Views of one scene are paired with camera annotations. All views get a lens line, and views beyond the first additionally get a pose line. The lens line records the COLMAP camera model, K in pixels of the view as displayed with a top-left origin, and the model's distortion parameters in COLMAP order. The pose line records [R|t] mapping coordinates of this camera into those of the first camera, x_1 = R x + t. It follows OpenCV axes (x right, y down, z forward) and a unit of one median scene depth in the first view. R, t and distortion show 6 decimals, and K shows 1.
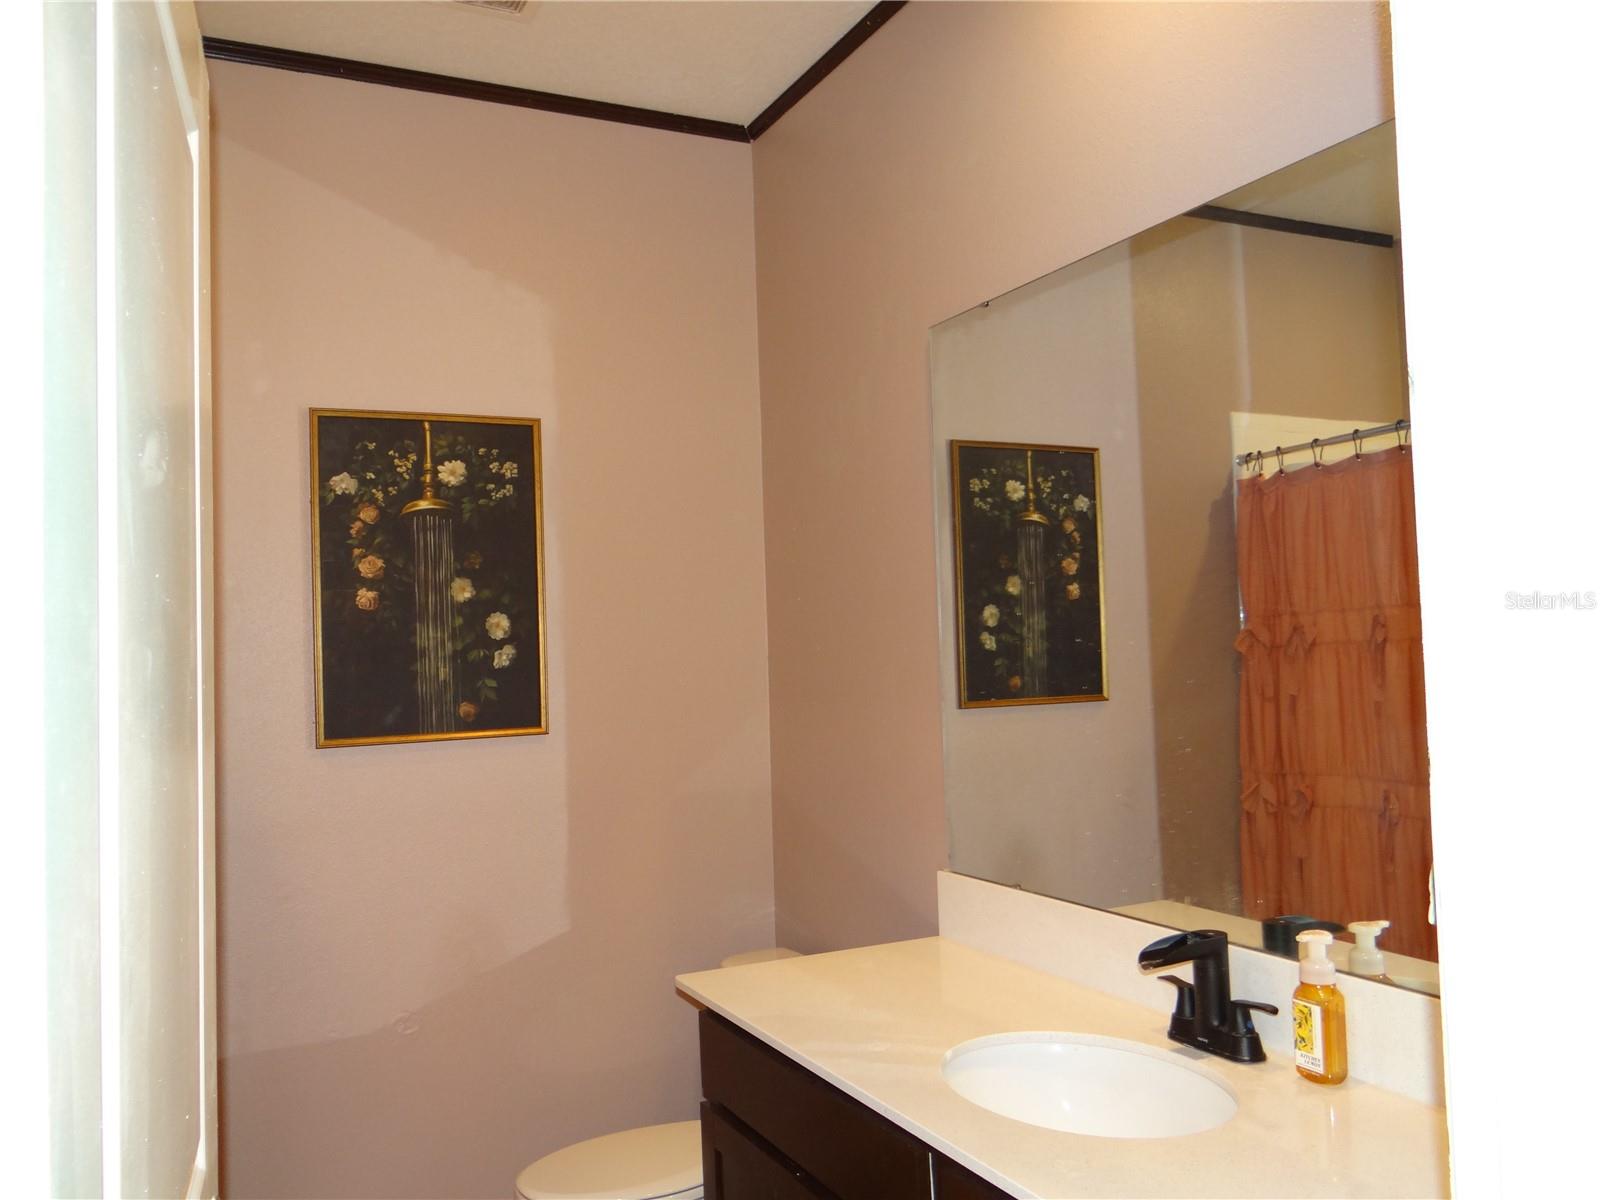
lens RADIAL K [[1292.6, 0, 805.3], [0, 1292.6, 601.5], [0, 0, 1]] dist [0.008985, 0.011078]
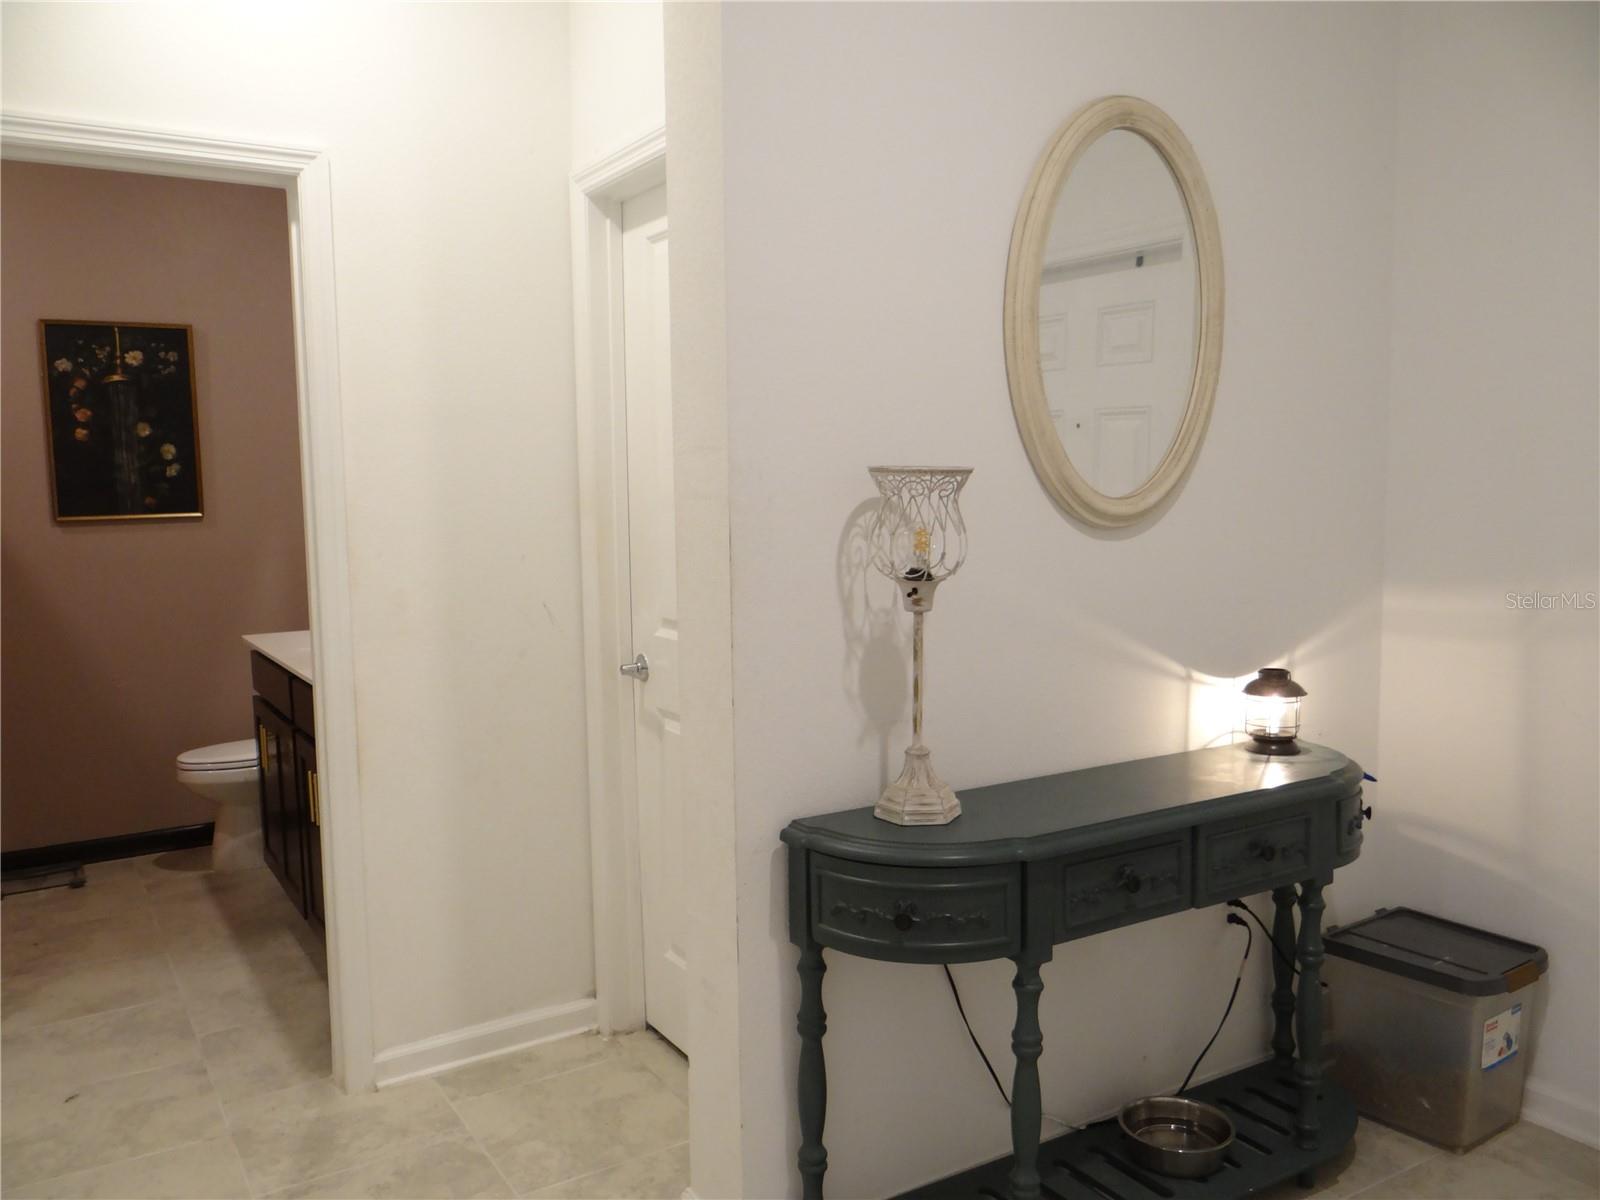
lens RADIAL K [[1292.6, 0, 793.2], [0, 1292.6, 600.3], [0, 0, 1]] dist [0.008985, 0.011078]
pose [[0.997518, 0.005093, 0.070231, 0.459931], [-0.014359, 0.991136, 0.132070, -0.023855], [-0.068935, -0.132750, 0.988749, -0.753222]]
